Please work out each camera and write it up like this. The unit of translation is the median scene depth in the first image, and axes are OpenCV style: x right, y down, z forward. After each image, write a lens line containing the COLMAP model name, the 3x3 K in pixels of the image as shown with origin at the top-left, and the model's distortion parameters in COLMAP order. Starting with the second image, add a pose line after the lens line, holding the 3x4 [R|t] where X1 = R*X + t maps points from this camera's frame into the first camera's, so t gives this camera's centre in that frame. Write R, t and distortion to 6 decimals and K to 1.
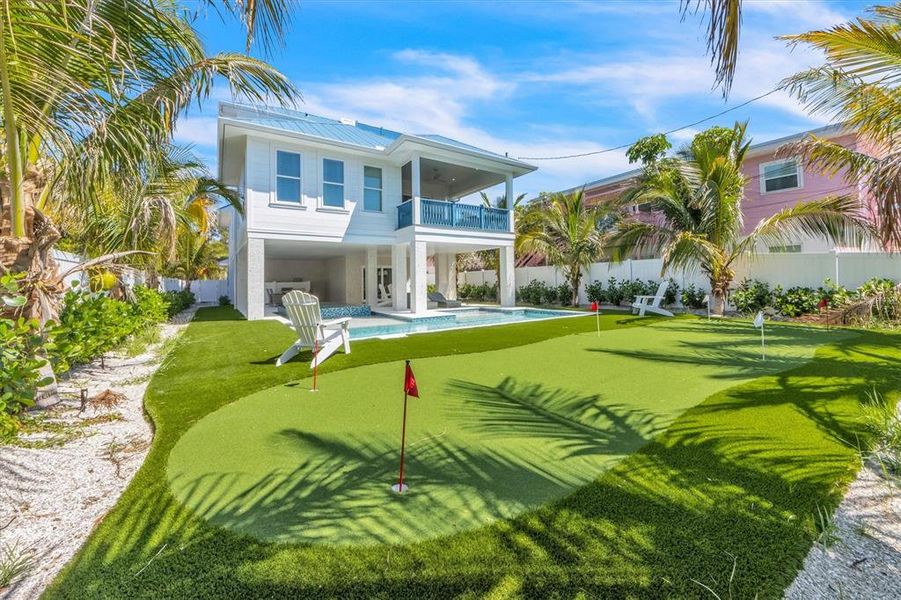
lens RADIAL K [[347.8, 0, 447.8], [0, 347.8, 273.5], [0, 0, 1]] dist [0.000511, -0.000058]
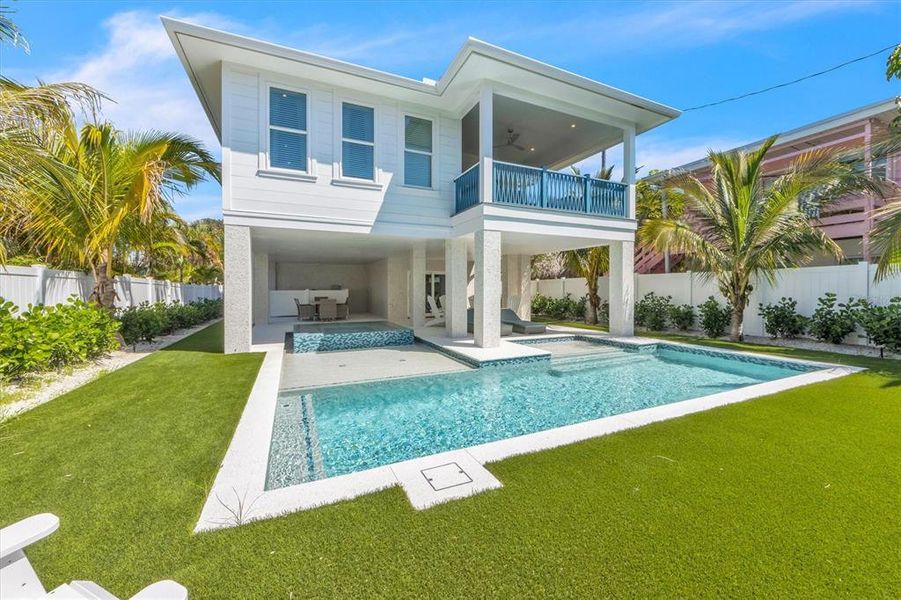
lens RADIAL K [[346.4, 0, 447.2], [0, 346.4, 291.1], [0, 0, 1]] dist [0.000440, -0.000200]
pose [[0.988222, 0.016398, -0.152146, -0.056602], [-0.011631, 0.999415, 0.032164, -0.004069], [0.152585, -0.030016, 0.987834, 0.346145]]
